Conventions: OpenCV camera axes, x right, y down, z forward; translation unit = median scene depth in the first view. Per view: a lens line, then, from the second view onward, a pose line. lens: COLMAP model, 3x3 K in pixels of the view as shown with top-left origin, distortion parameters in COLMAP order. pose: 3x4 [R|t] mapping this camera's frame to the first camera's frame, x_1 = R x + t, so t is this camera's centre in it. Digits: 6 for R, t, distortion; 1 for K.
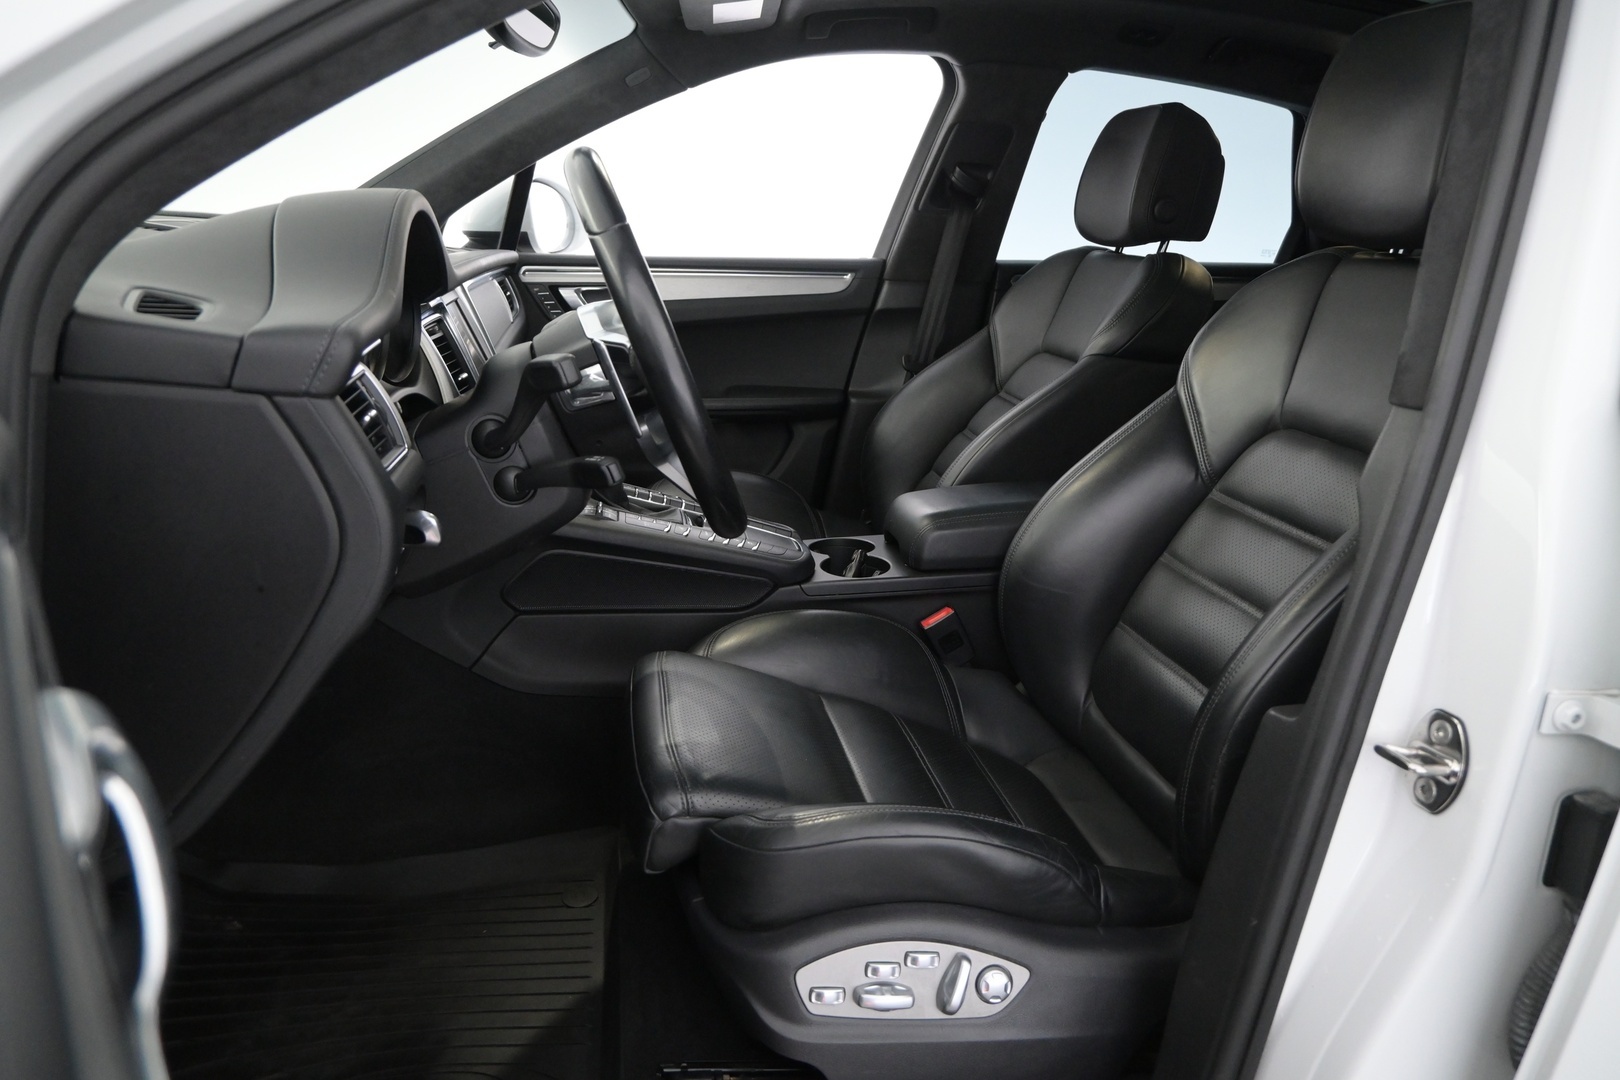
lens RADIAL K [[1107.6, 0, 811.5], [0, 1107.6, 534.4], [0, 0, 1]] dist [-0.003611, -0.000661]
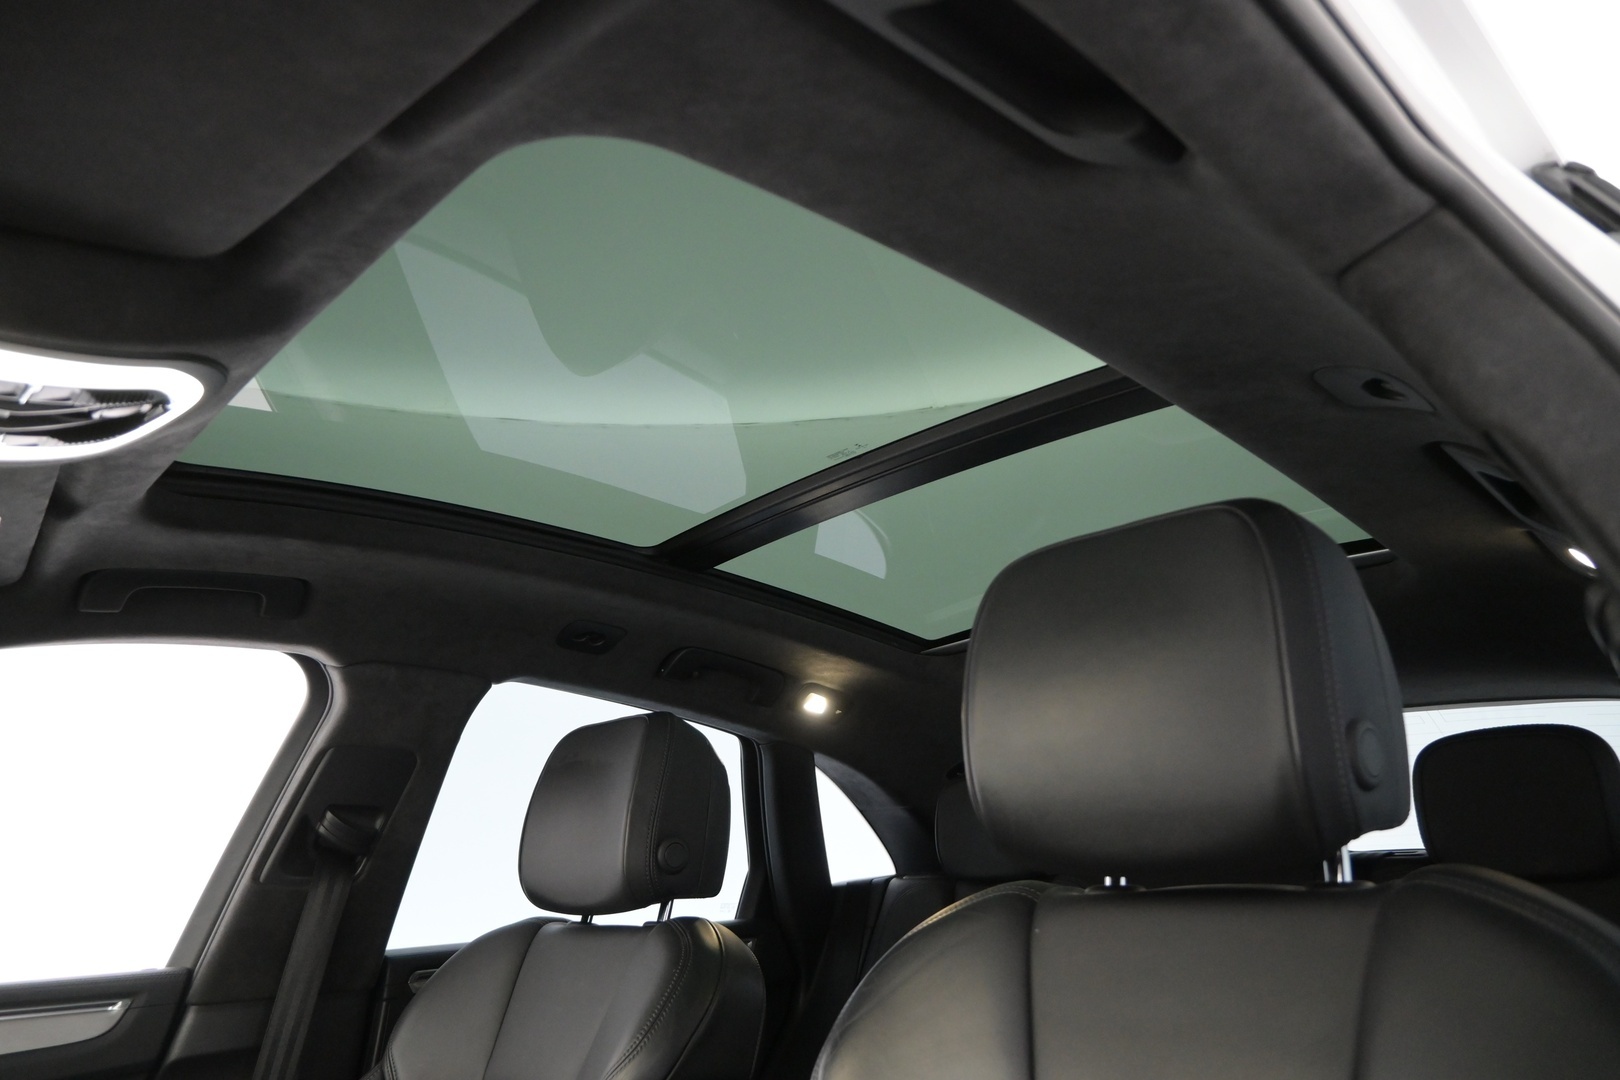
lens RADIAL K [[1107.6, 0, 811.5], [0, 1107.6, 534.4], [0, 0, 1]] dist [-0.003611, -0.000661]
pose [[0.854028, 0.101296, 0.510270, 0.024707], [0.200325, 0.841188, -0.502268, -0.083420], [-0.480111, 0.531171, 0.698105, 0.319704]]
